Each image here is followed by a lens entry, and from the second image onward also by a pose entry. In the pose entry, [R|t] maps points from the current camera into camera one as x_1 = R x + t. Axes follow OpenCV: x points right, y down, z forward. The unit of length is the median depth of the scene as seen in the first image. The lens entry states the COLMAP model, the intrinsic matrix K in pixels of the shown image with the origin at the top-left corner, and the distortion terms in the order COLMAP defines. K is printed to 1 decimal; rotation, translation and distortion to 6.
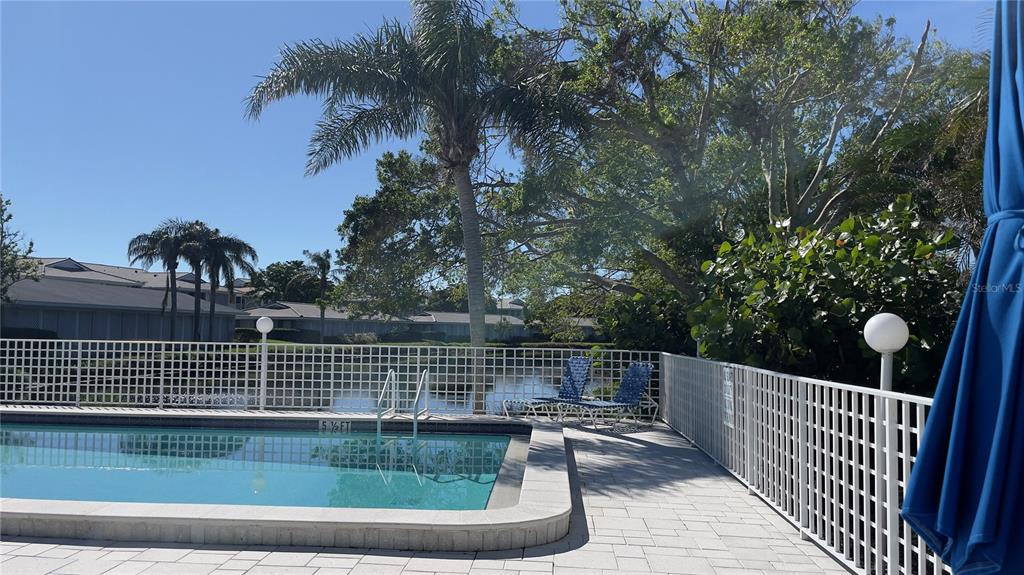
lens RADIAL K [[794.4, 0, 512.0], [0, 794.4, 287.5], [0, 0, 1]] dist [0.103798, -0.148153]
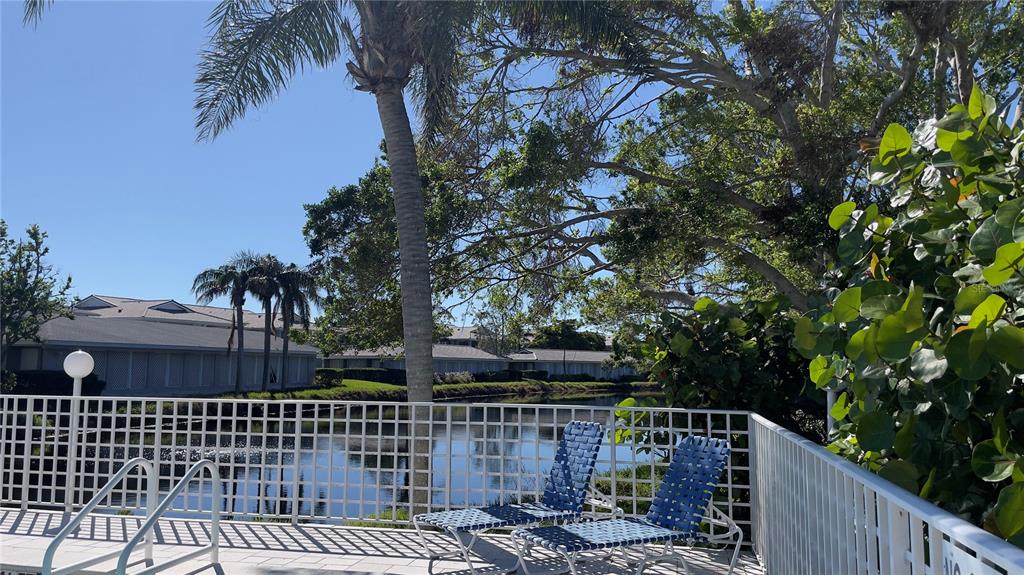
lens RADIAL K [[794.4, 0, 512.0], [0, 794.4, 287.5], [0, 0, 1]] dist [0.103798, -0.148153]
pose [[0.989030, -0.022382, -0.146009, 0.029761], [0.015380, 0.998685, -0.048909, 0.006546], [0.146912, 0.046127, 0.988074, 0.125098]]
